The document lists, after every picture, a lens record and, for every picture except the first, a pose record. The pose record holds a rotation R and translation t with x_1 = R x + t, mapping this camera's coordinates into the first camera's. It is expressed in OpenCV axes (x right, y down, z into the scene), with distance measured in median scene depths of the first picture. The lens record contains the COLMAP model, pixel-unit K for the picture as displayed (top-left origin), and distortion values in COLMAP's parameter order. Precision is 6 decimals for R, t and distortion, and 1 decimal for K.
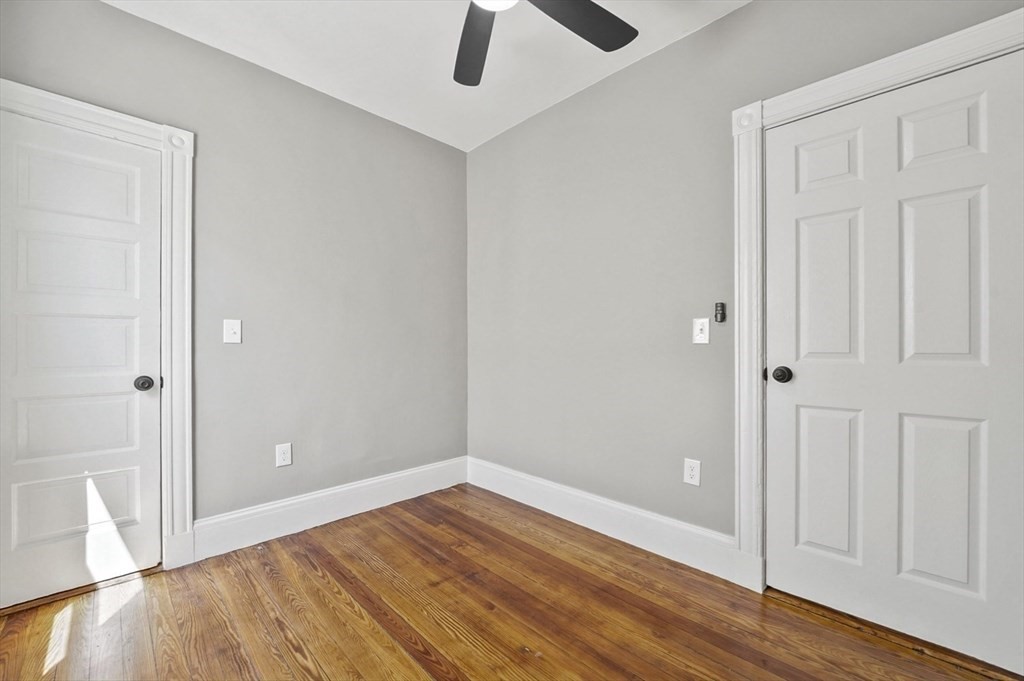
lens RADIAL K [[419.4, 0, 515.6], [0, 419.4, 346.2], [0, 0, 1]] dist [-0.005535, -0.002143]
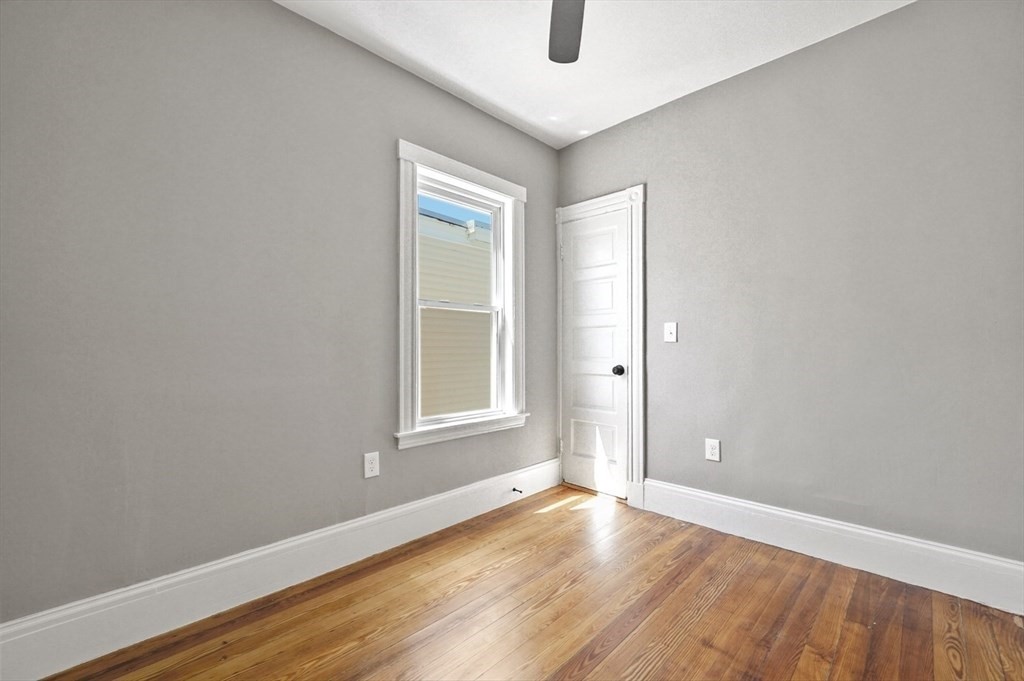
lens RADIAL K [[419.4, 0, 511.0], [0, 419.4, 343.3], [0, 0, 1]] dist [-0.005535, -0.002143]
pose [[0.004018, -0.009881, -0.999943, 0.527069], [0.001677, 0.999950, -0.009875, 0.006948], [0.999991, -0.001637, 0.004034, 0.551883]]
